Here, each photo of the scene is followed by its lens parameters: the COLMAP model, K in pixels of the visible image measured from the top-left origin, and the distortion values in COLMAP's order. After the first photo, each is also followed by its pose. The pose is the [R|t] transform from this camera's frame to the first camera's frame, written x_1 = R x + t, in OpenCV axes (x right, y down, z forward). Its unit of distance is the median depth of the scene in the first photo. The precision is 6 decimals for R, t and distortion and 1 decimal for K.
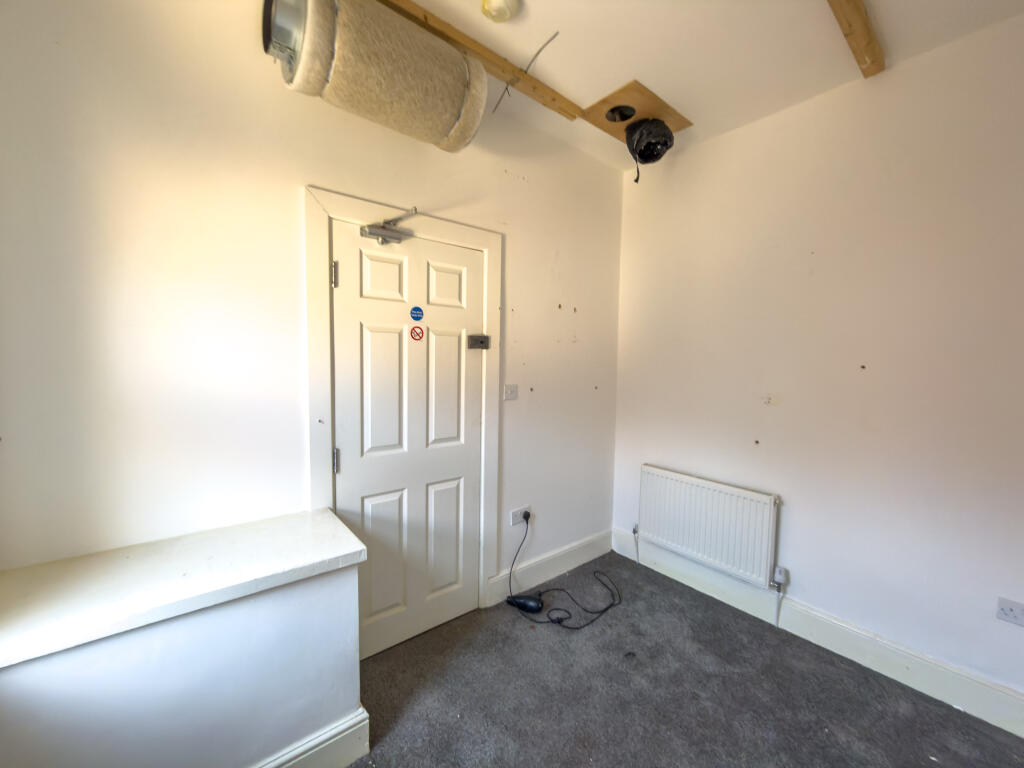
lens RADIAL K [[401.0, 0, 506.3], [0, 401.0, 385.5], [0, 0, 1]] dist [0.001877, 0.000039]
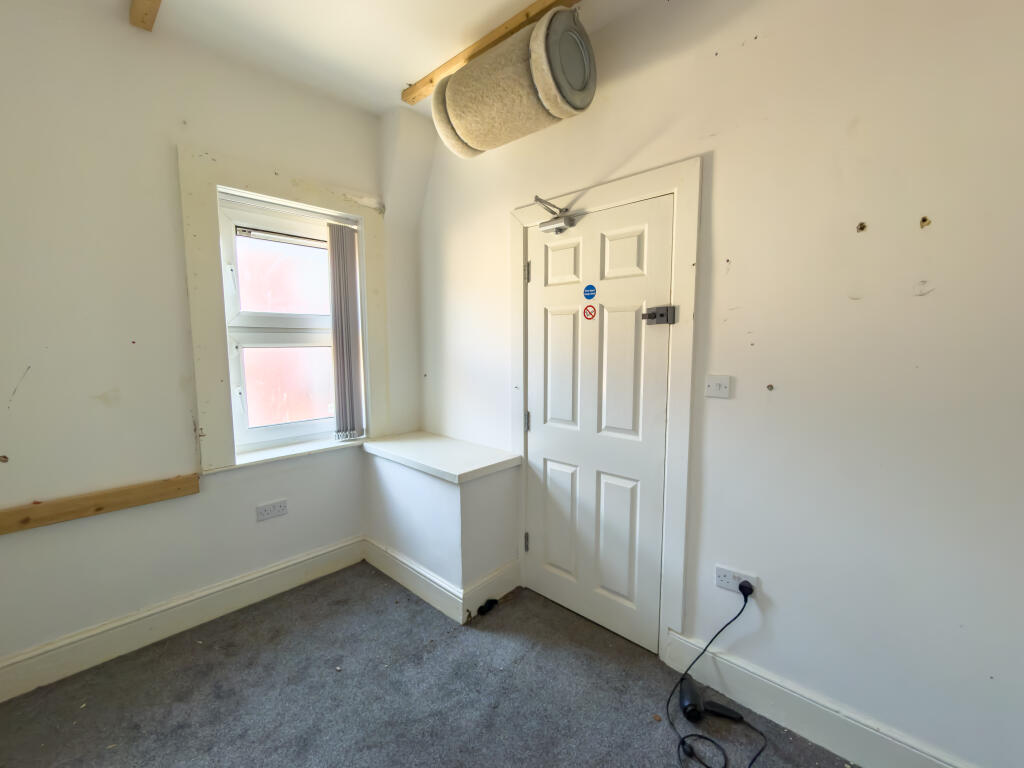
lens RADIAL K [[413.4, 0, 511.4], [0, 413.4, 383.0], [0, 0, 1]] dist [0.001388, -0.000189]
pose [[0.170161, 0.082598, -0.981948, 0.736605], [-0.065224, 0.995240, 0.072413, -0.019226], [0.983255, 0.051725, 0.174739, 0.637583]]
